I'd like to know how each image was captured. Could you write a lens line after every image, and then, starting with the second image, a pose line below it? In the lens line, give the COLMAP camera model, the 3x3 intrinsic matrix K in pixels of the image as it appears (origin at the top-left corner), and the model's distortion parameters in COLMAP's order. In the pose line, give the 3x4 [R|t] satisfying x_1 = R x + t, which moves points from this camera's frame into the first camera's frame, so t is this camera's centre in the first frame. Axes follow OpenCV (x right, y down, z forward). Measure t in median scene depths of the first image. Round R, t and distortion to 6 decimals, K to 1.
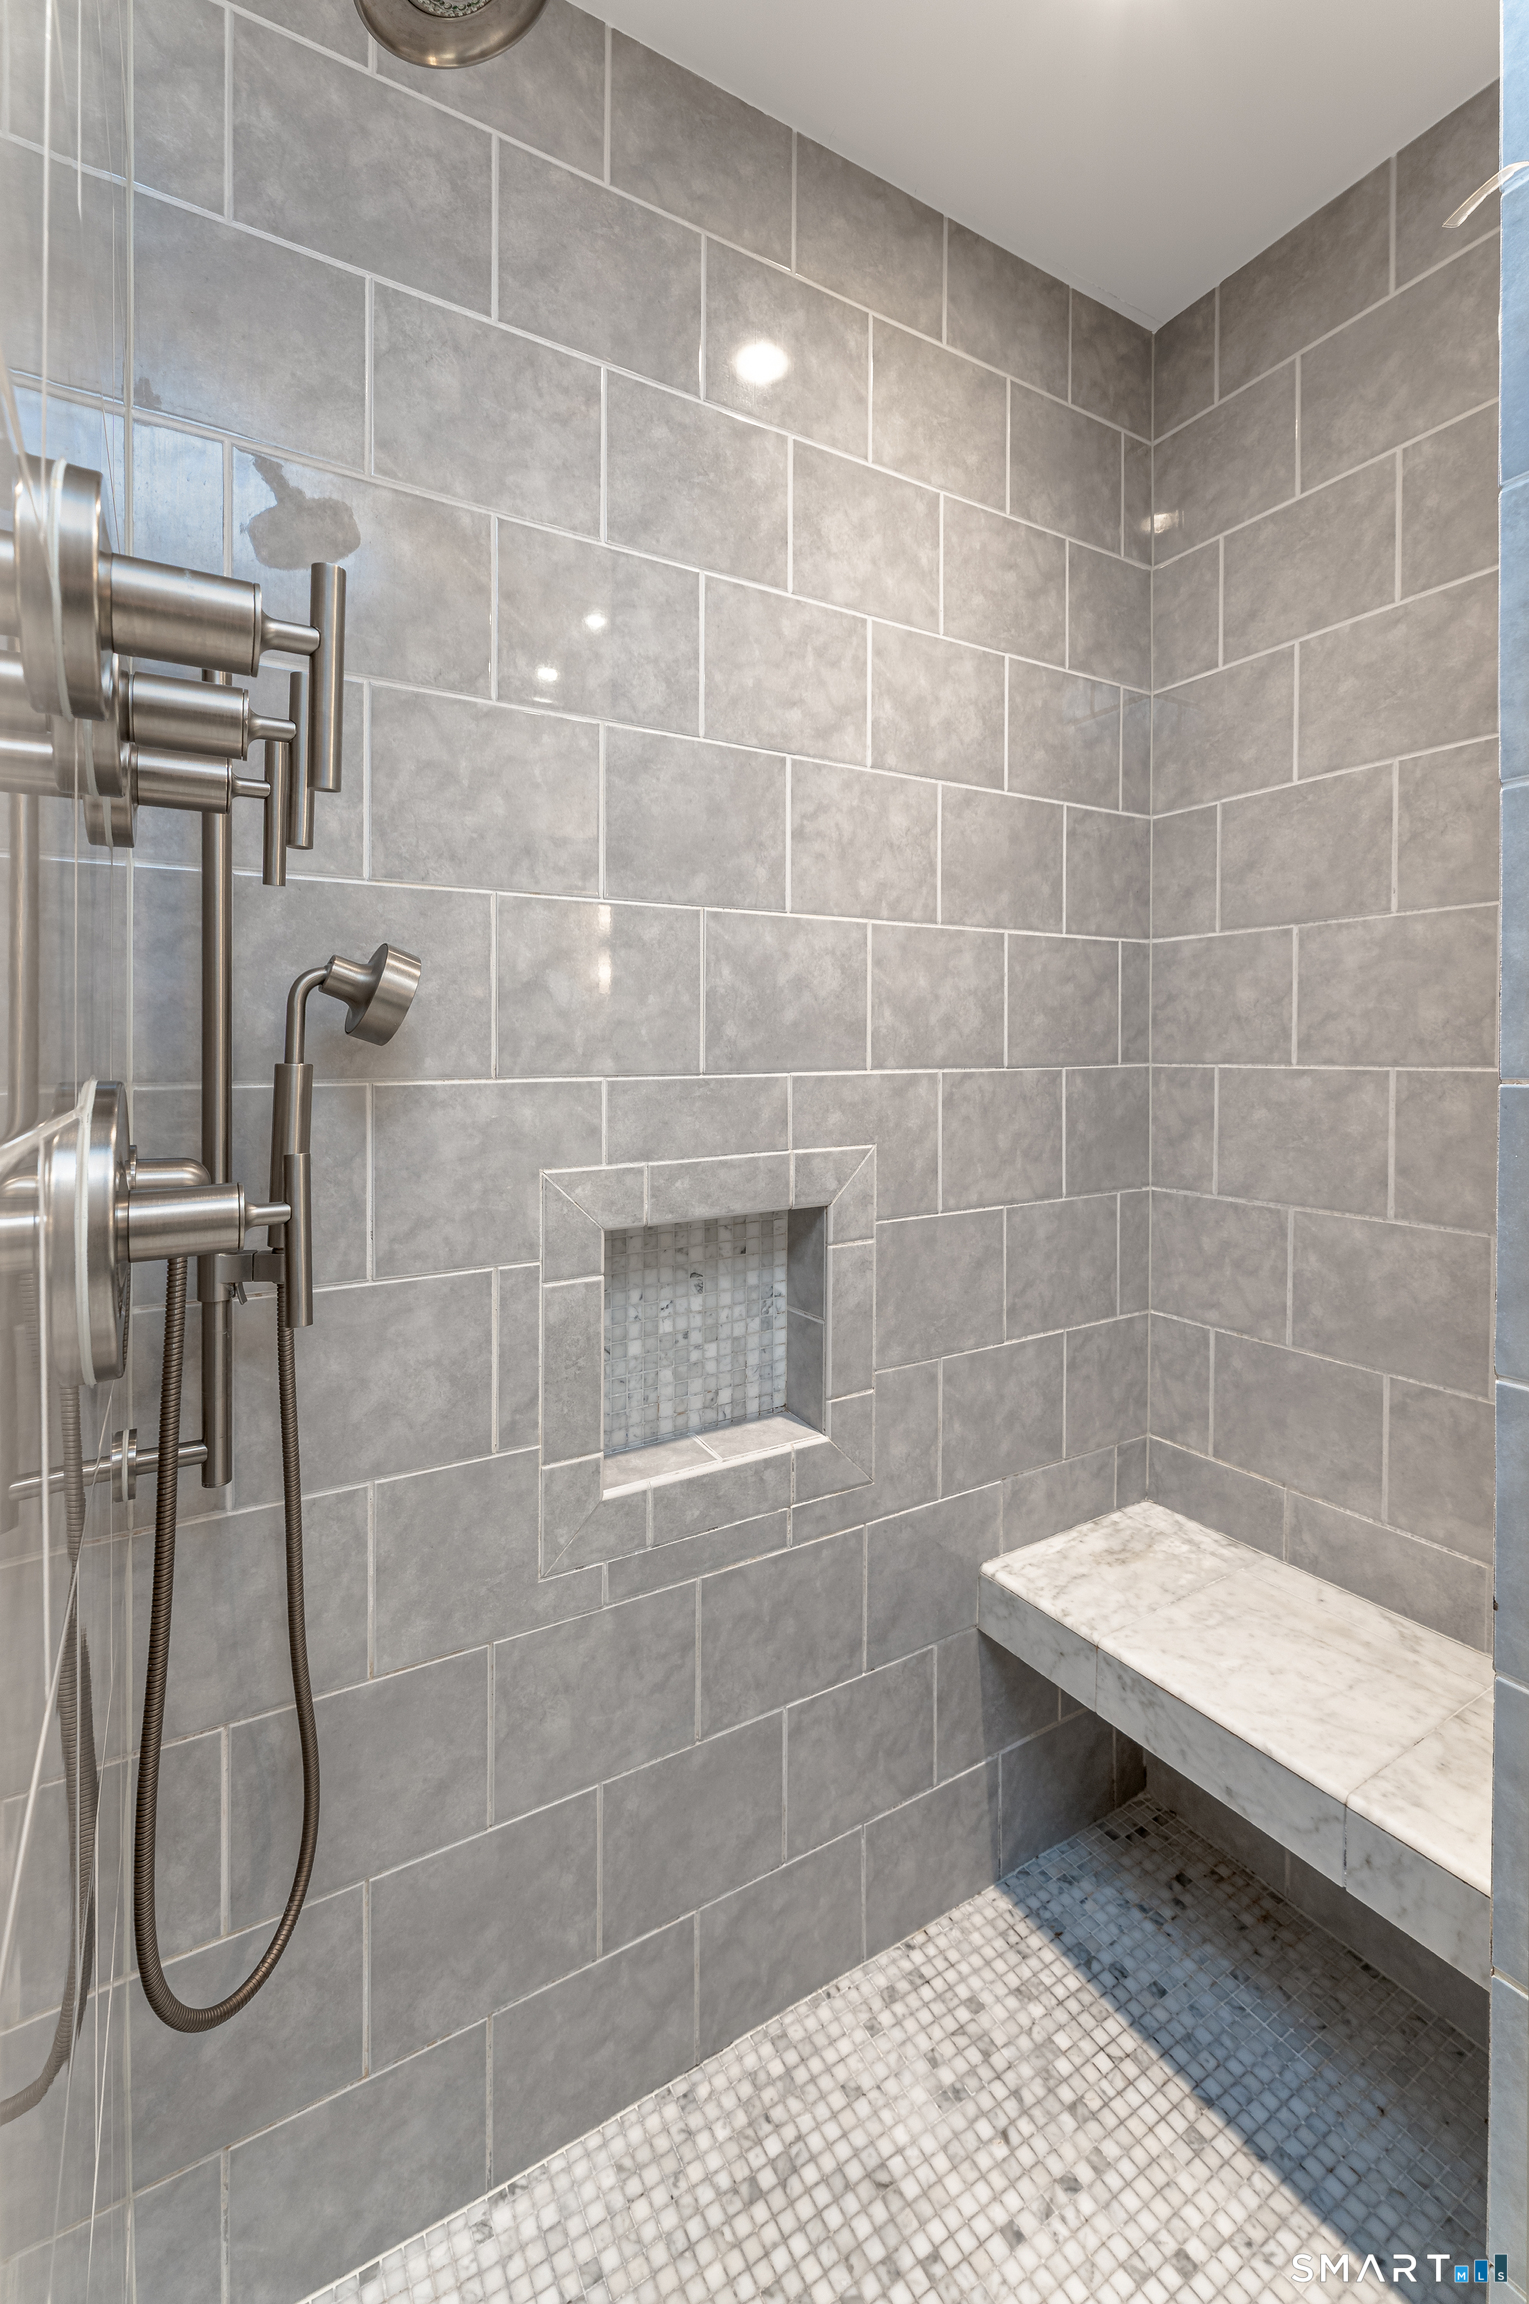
lens RADIAL K [[929.4, 0, 772.3], [0, 929.4, 1032.3], [0, 0, 1]] dist [0.003101, -0.001313]
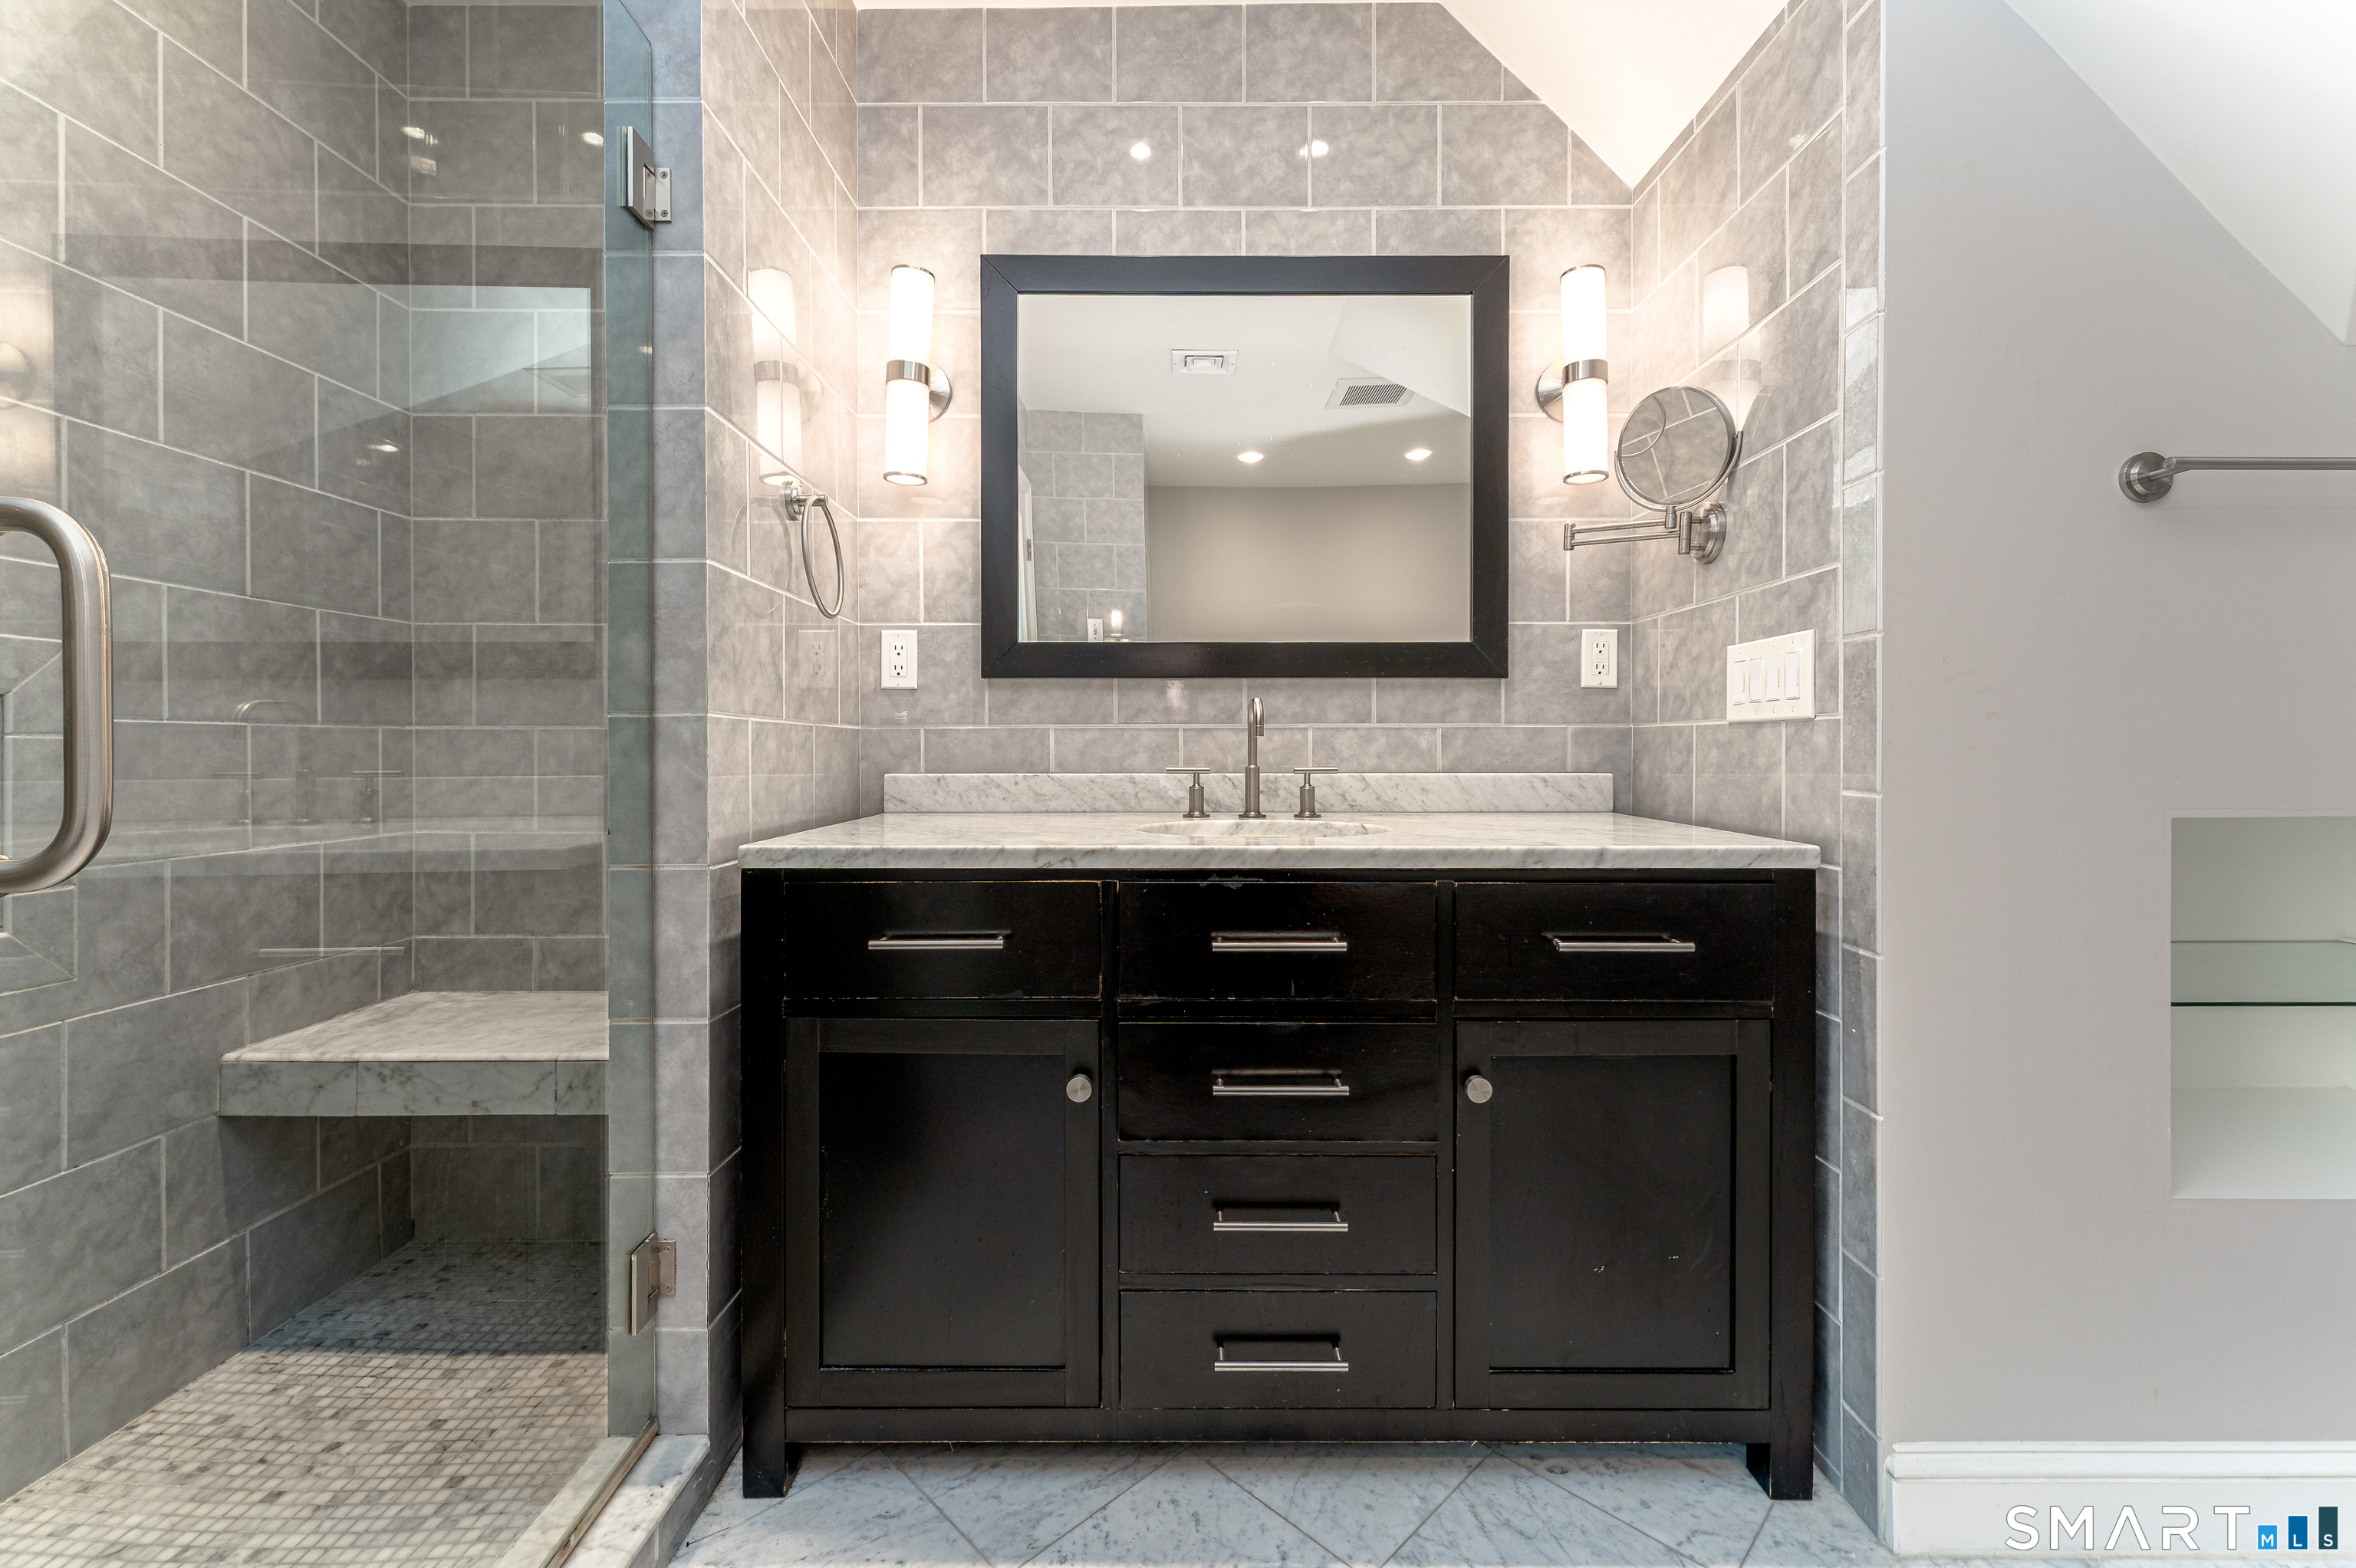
lens RADIAL K [[949.1, 0, 1184.6], [0, 949.1, 753.7], [0, 0, 1]] dist [0.002146, -0.000724]
pose [[0.504979, -0.005560, 0.863114, -0.159862], [0.010713, 0.999943, 0.000173, 0.238846], [-0.863065, 0.009159, 0.505009, -0.515534]]
